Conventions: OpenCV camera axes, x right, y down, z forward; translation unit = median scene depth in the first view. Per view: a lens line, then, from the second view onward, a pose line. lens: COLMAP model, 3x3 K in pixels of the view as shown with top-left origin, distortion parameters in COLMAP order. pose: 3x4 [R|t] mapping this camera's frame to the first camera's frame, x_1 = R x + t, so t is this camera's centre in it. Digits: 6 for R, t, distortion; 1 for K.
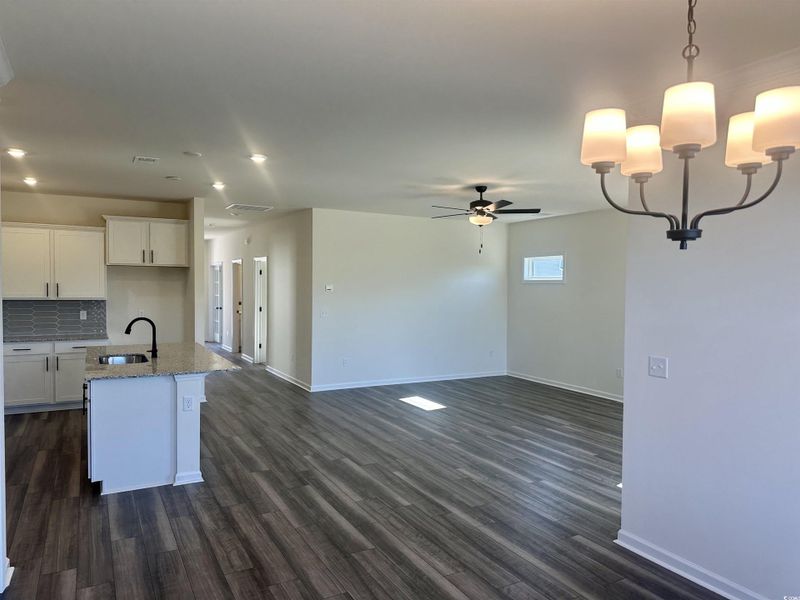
lens RADIAL K [[558.0, 0, 399.5], [0, 558.0, 301.2], [0, 0, 1]] dist [-0.000850, 0.000253]
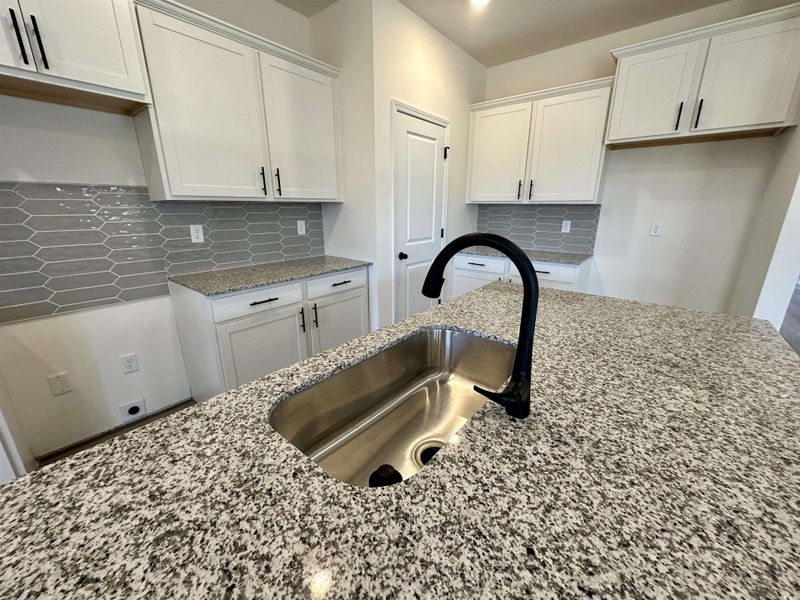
lens RADIAL K [[320.9, 0, 399.9], [0, 320.9, 301.8], [0, 0, 1]] dist [-0.002535, -0.000176]
pose [[0.377605, 0.245512, -0.892826, -0.301625], [-0.020249, 0.966168, 0.257116, 0.020446], [0.925745, -0.079010, 0.369801, 0.774849]]
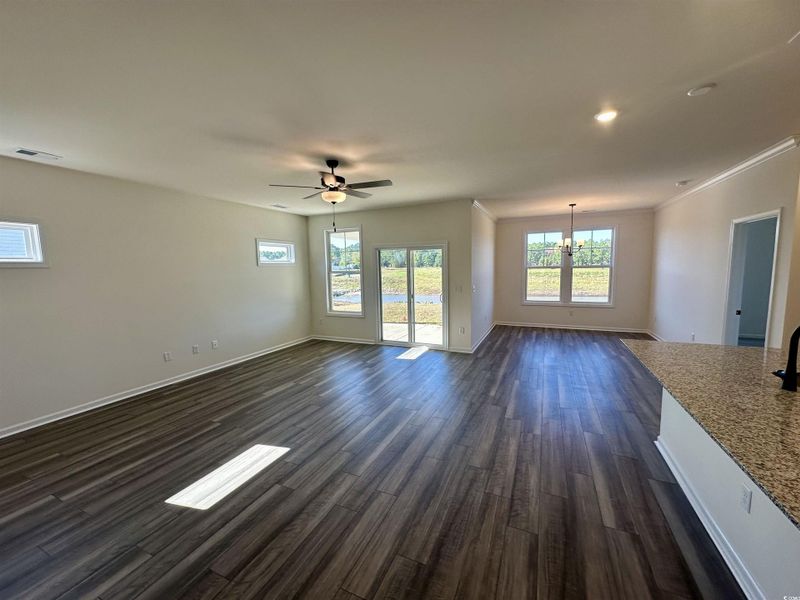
lens RADIAL K [[320.9, 0, 397.7], [0, 320.9, 298.7], [0, 0, 1]] dist [-0.002535, -0.000176]
pose [[-0.597905, -0.081184, 0.797445, -0.399210], [0.033964, 0.991398, 0.126394, -0.041128], [-0.800847, 0.102656, -0.590005, 1.323817]]
